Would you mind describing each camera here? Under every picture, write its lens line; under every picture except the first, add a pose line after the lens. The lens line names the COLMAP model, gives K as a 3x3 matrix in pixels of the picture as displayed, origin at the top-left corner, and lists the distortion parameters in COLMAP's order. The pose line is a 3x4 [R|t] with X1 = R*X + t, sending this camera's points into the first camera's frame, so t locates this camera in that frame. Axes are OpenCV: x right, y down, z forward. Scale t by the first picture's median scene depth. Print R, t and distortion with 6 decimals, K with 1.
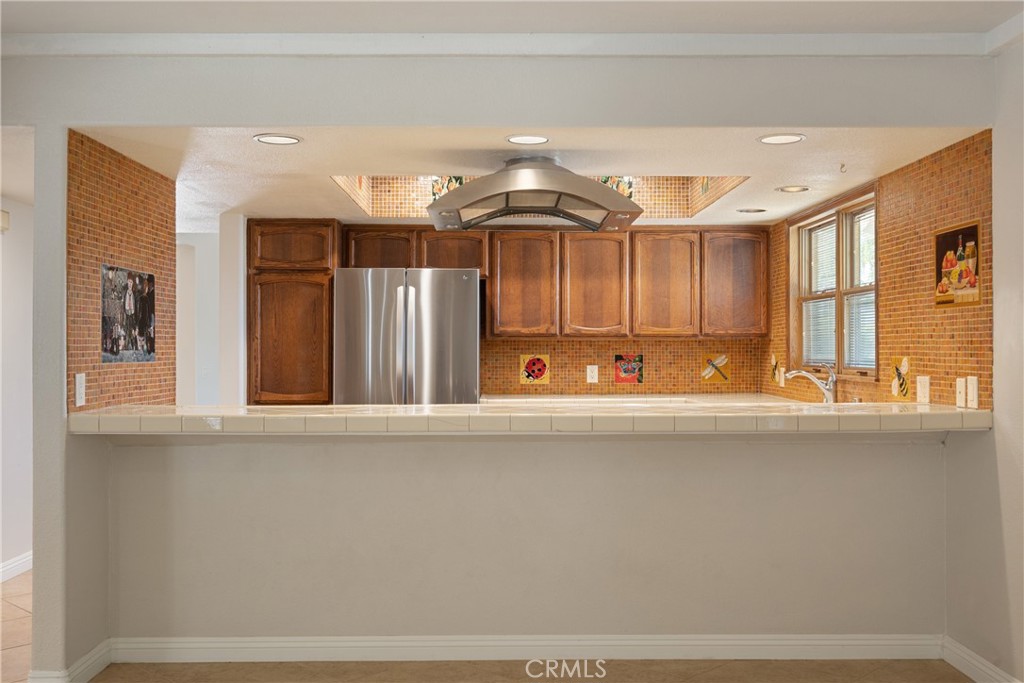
lens RADIAL K [[993.1, 0, 512.0], [0, 993.1, 341.5], [0, 0, 1]] dist [-0.011831, -0.000025]
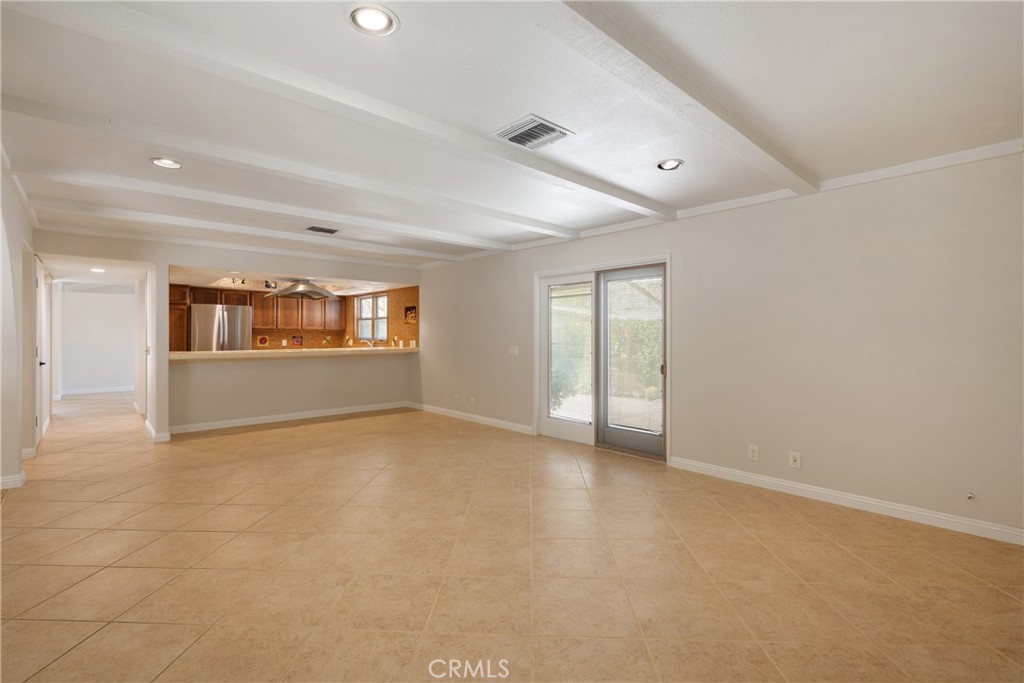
lens RADIAL K [[469.0, 0, 512.0], [0, 469.0, 341.5], [0, 0, 1]] dist [-0.000051, -0.000012]
pose [[0.746470, -0.006724, 0.665385, -0.374428], [-0.006834, 0.999819, 0.017771, 0.000562], [-0.665384, -0.017813, 0.746289, -0.531559]]
